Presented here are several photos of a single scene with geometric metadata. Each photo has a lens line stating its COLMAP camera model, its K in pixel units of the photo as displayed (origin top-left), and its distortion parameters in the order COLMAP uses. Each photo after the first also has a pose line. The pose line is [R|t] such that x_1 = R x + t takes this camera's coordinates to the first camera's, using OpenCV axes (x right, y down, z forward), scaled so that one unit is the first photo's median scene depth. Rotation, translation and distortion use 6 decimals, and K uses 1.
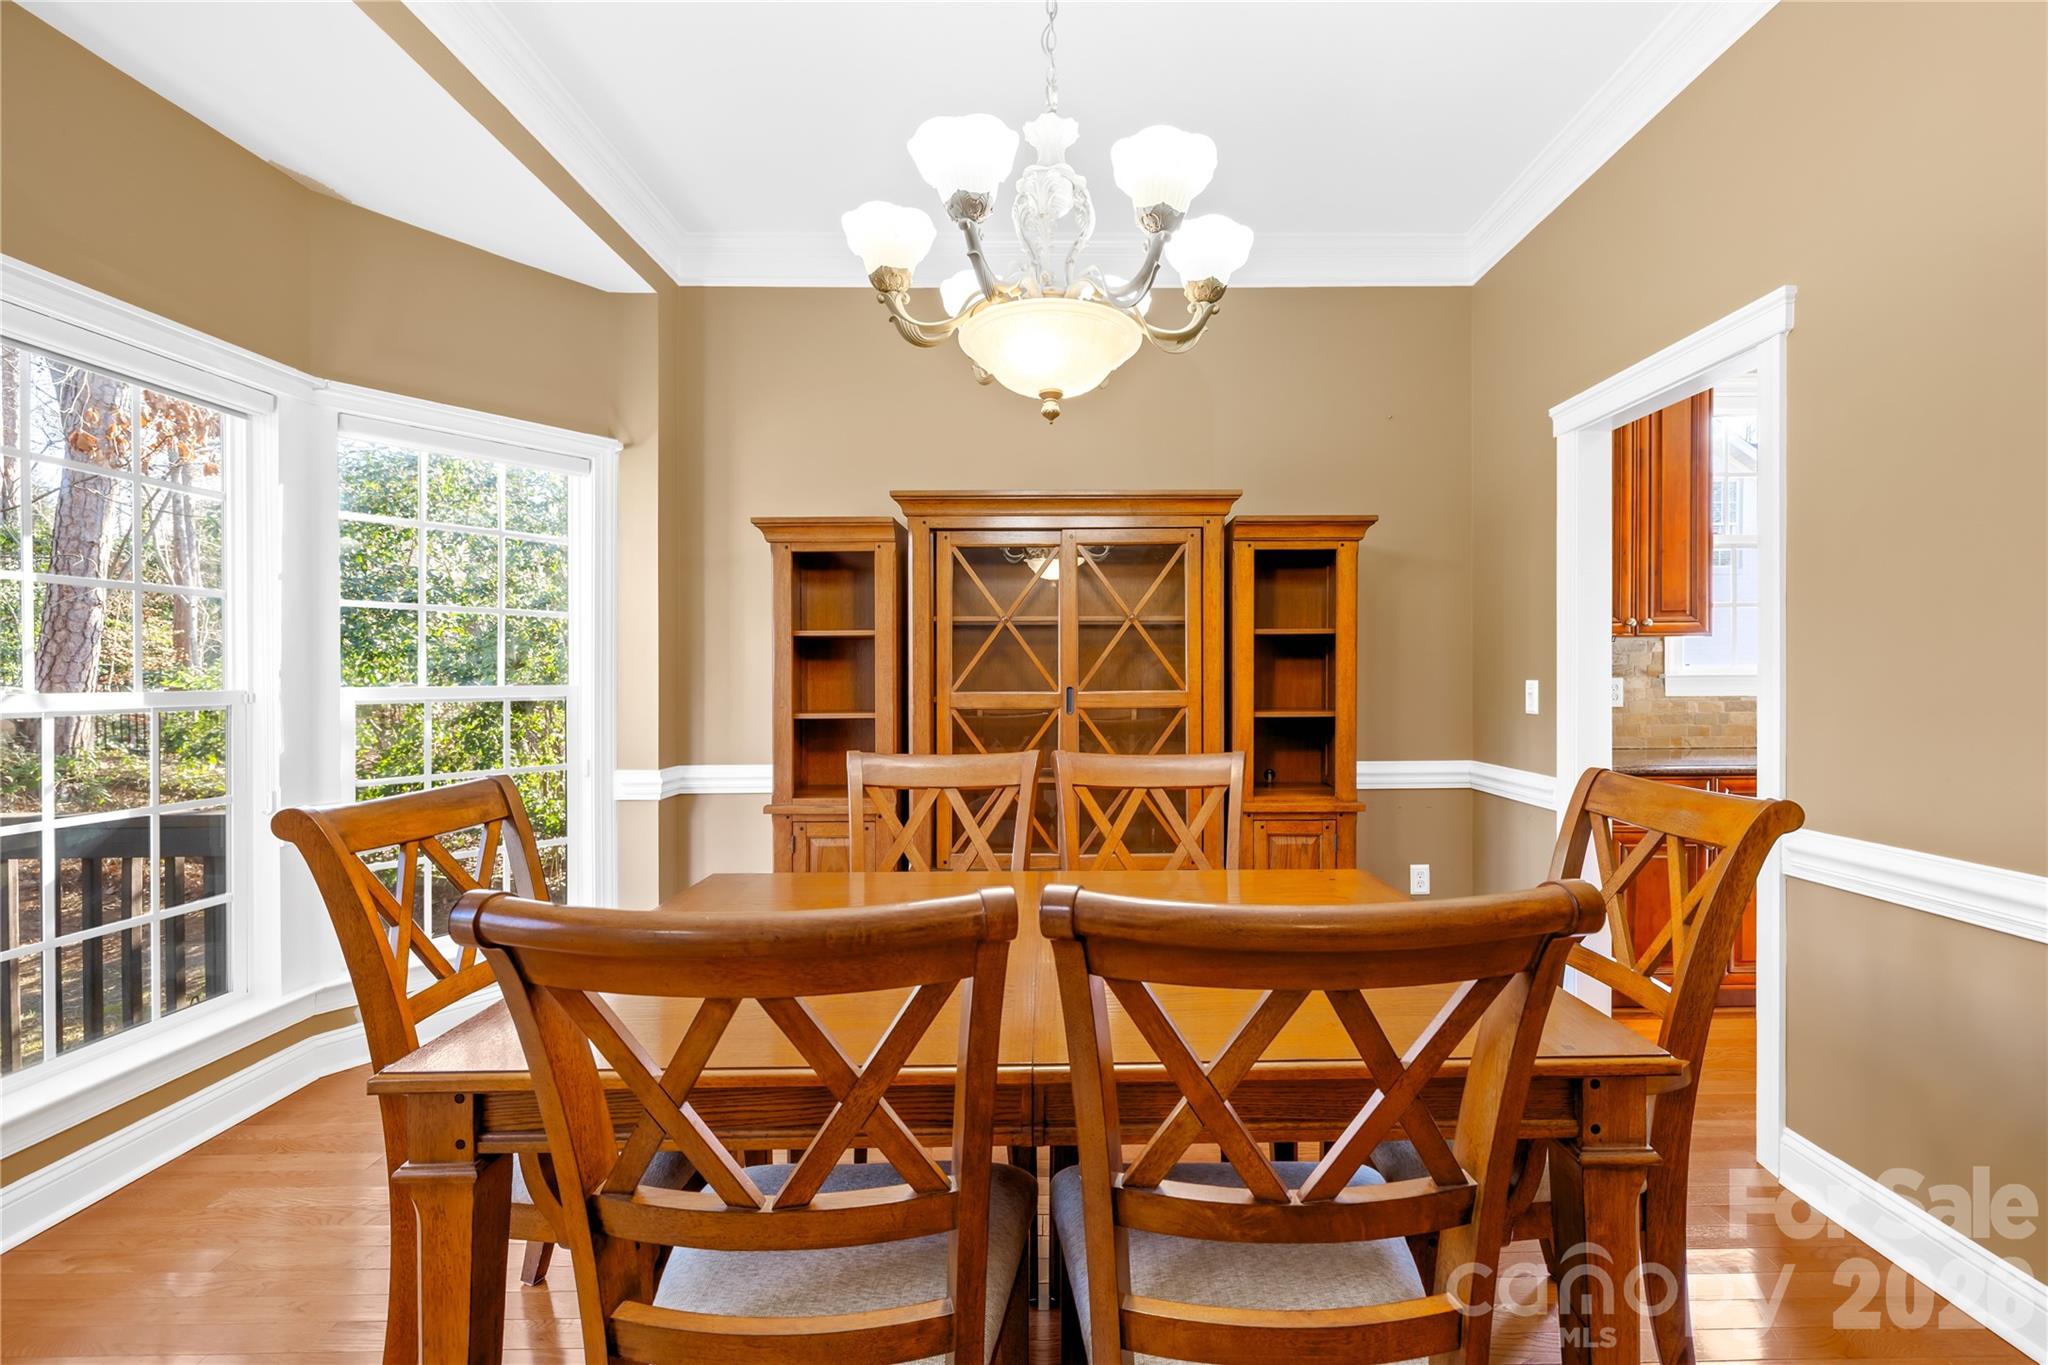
lens RADIAL K [[856.2, 0, 1063.5], [0, 856.2, 678.5], [0, 0, 1]] dist [0.001119, 0.000089]
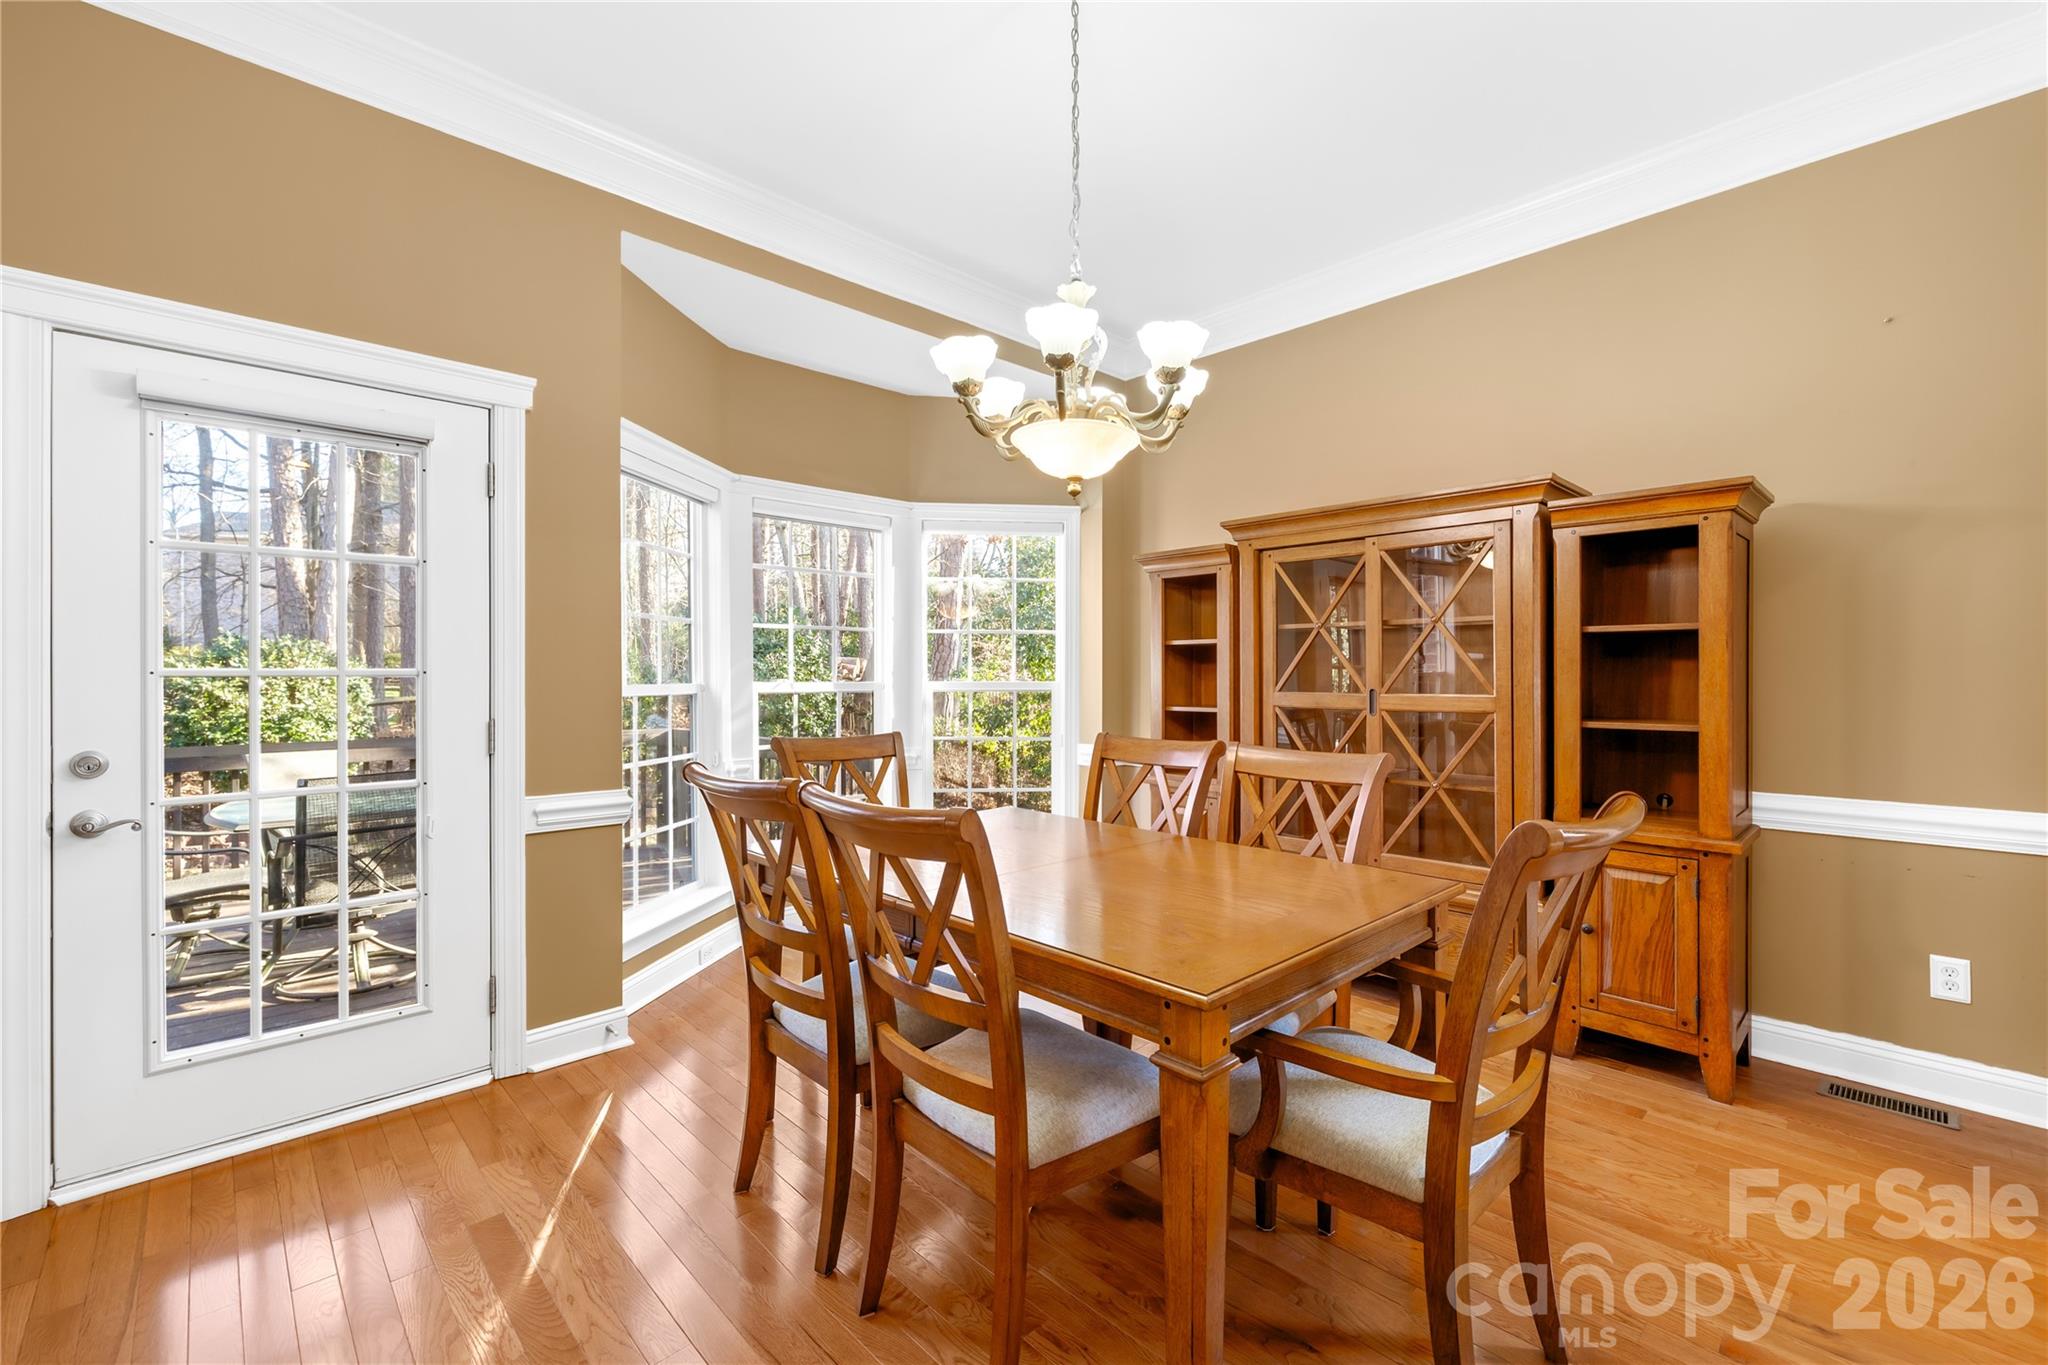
lens RADIAL K [[854.5, 0, 1024.0], [0, 854.5, 682.5], [0, 0, 1]] dist [-0.015820, -0.000065]
pose [[0.677525, 0.010449, -0.735426, 0.473747], [-0.005878, 0.999944, 0.008791, -0.005062], [0.735476, -0.001633, 0.677548, -0.004372]]
